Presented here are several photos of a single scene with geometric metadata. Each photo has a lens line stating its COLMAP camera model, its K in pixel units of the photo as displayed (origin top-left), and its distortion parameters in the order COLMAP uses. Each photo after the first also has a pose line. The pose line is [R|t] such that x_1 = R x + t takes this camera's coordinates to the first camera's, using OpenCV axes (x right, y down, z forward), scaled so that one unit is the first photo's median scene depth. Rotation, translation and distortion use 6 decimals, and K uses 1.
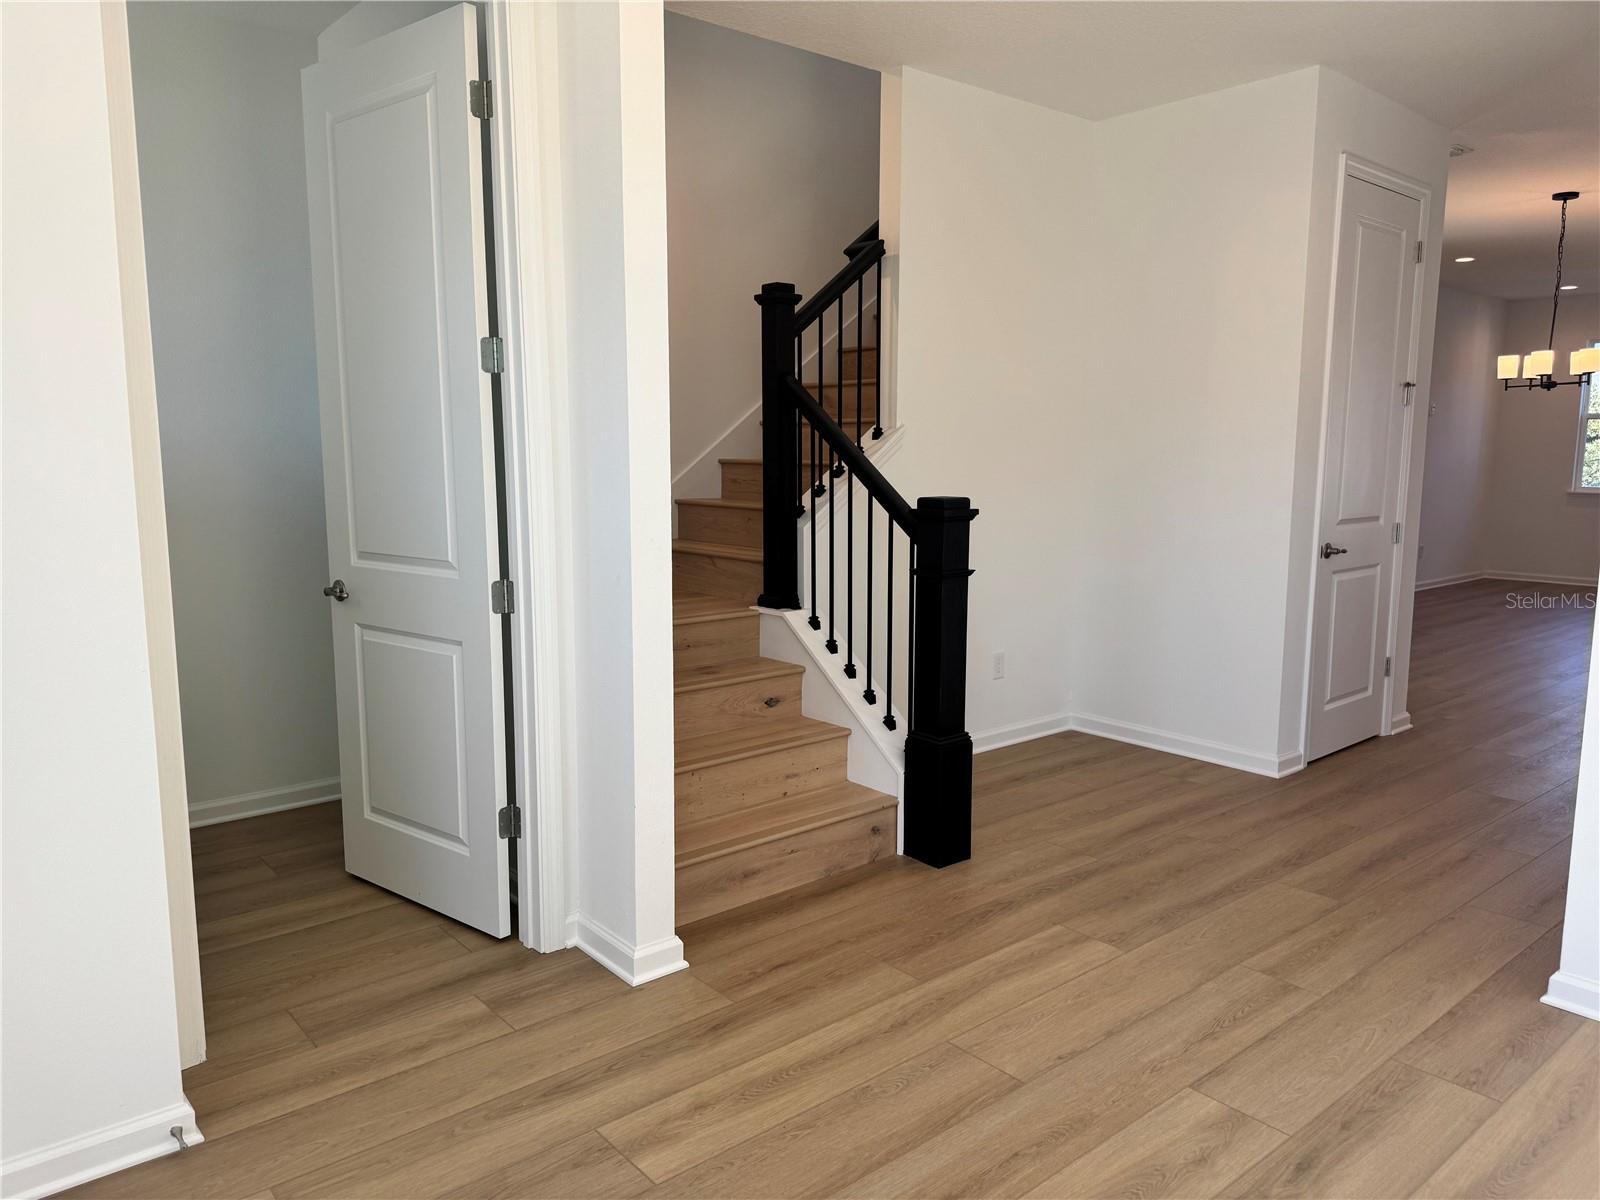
lens RADIAL K [[1125.1, 0, 800.0], [0, 1125.1, 600.0], [0, 0, 1]] dist [0.120118, -0.170092]
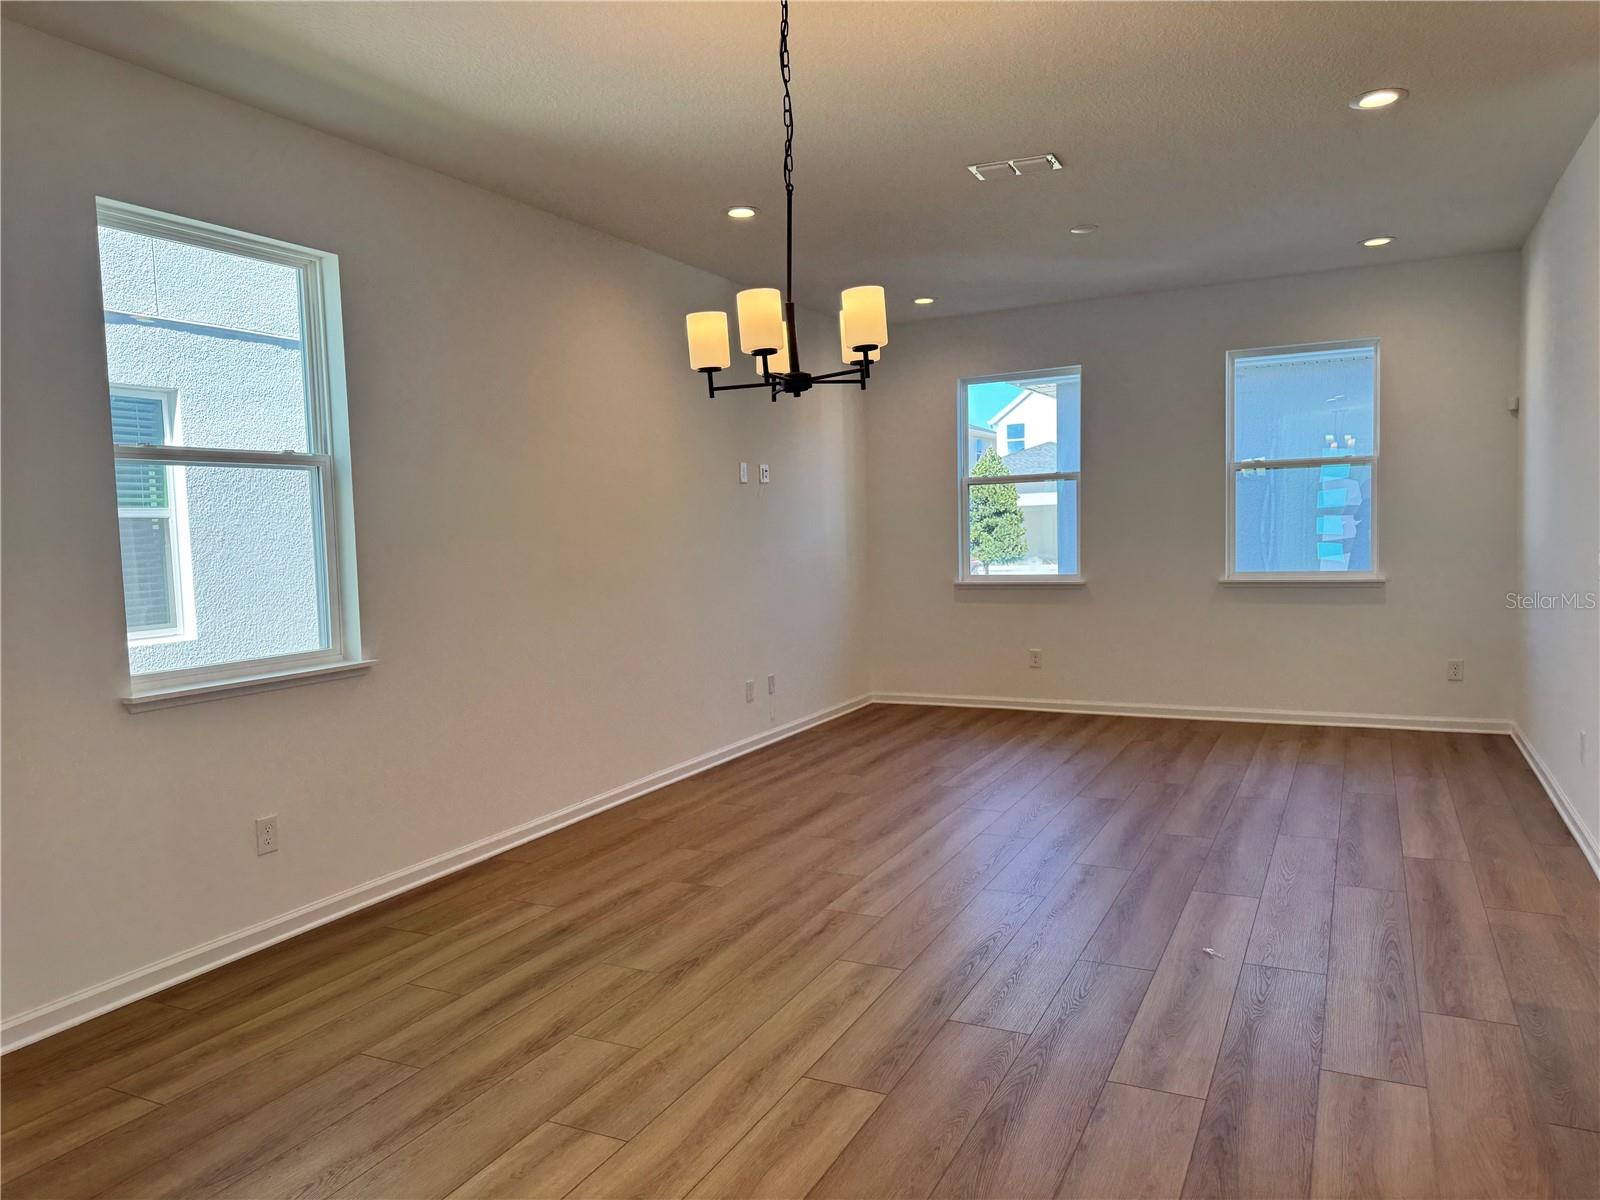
lens RADIAL K [[1125.1, 0, 800.0], [0, 1125.1, 600.0], [0, 0, 1]] dist [0.120118, -0.170092]
pose [[0.916373, -0.056517, 0.396316, 0.753054], [0.085686, 0.994732, -0.056271, -0.130157], [-0.391048, 0.085524, 0.916388, 0.971497]]
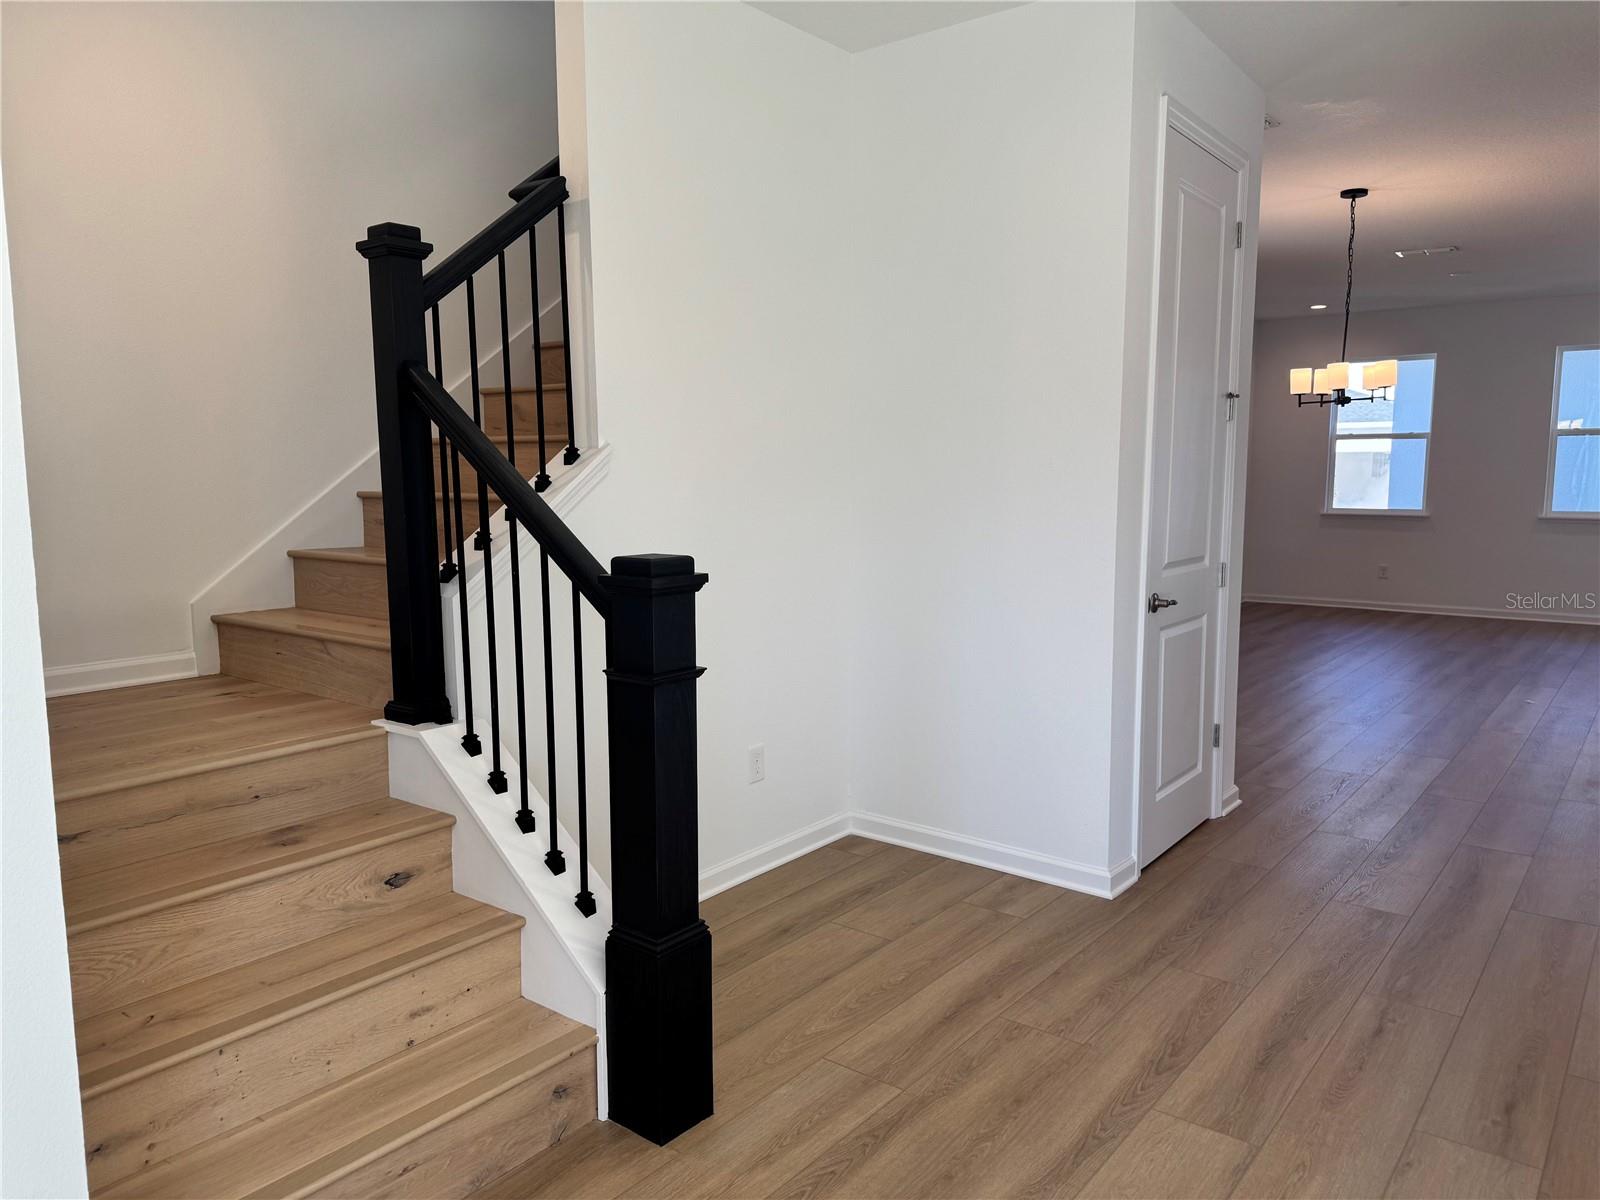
lens RADIAL K [[1131.3, 0, 804.6], [0, 1131.3, 599.8], [0, 0, 1]] dist [0.076590, -0.104270]
pose [[0.978704, -0.030310, 0.203028, 0.070518], [0.034177, 0.999295, -0.015566, -0.046910], [-0.202412, 0.022174, 0.979049, 0.313390]]
